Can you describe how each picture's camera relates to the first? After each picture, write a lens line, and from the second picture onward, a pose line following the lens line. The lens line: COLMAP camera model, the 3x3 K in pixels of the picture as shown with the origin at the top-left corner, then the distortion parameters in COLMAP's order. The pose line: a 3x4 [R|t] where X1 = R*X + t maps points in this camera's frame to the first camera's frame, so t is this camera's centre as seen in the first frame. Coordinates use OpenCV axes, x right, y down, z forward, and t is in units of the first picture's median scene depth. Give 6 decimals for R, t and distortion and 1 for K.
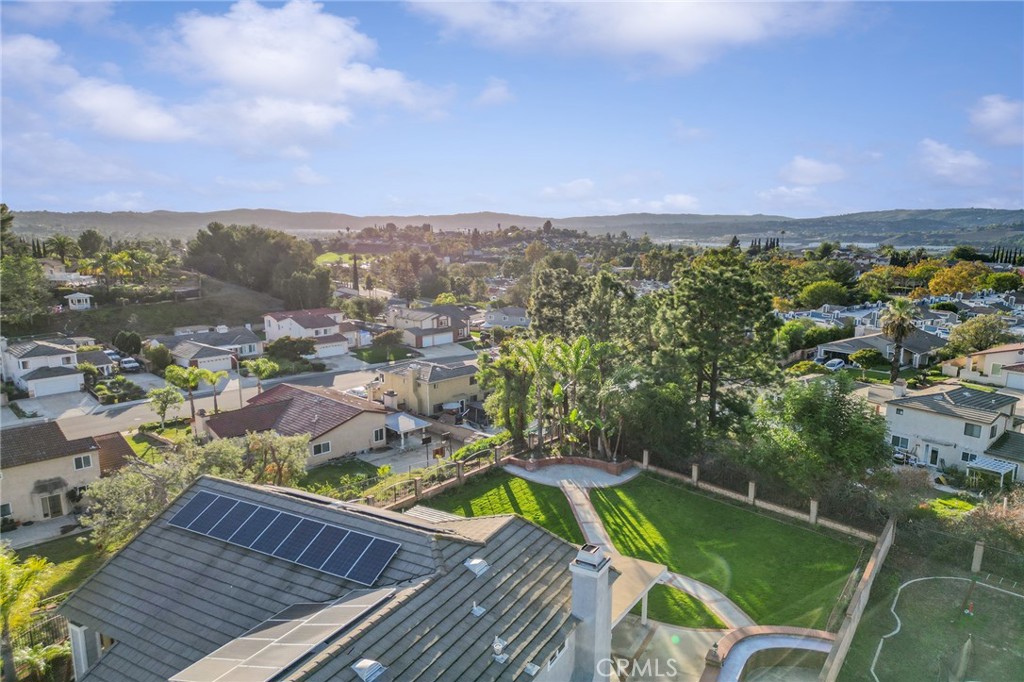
lens RADIAL K [[677.5, 0, 519.9], [0, 677.5, 340.9], [0, 0, 1]] dist [0.057218, -0.036684]
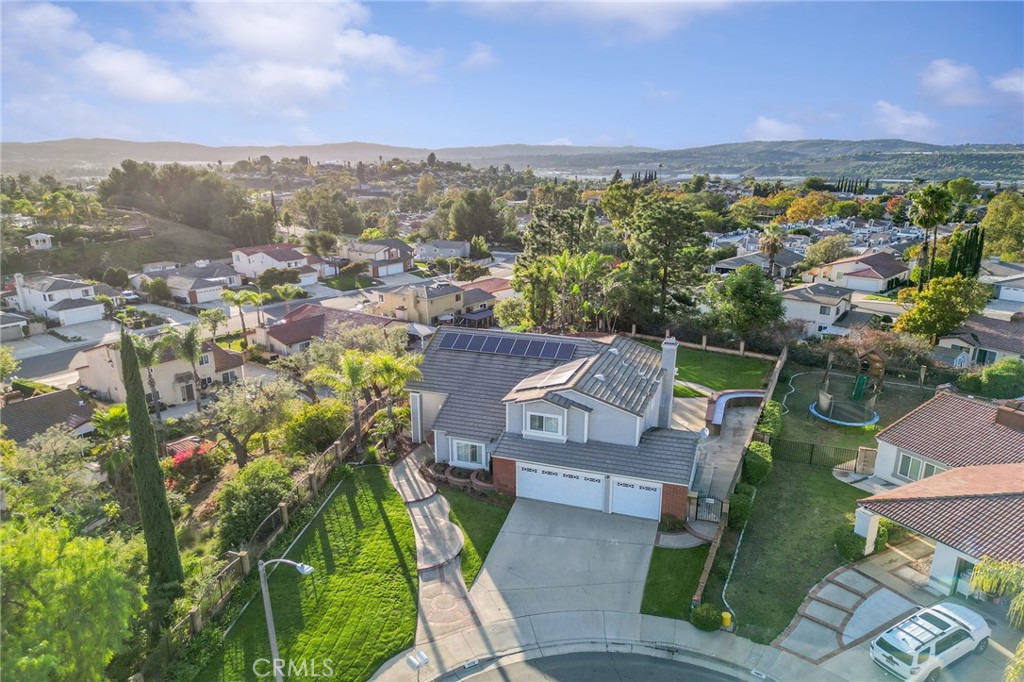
lens RADIAL K [[677.5, 0, 513.1], [0, 677.5, 342.1], [0, 0, 1]] dist [0.057218, -0.036684]
pose [[0.986344, -0.046096, 0.158117, -0.169882], [0.030605, 0.994612, 0.099044, 0.020394], [-0.161831, -0.092852, 0.982440, -0.242594]]
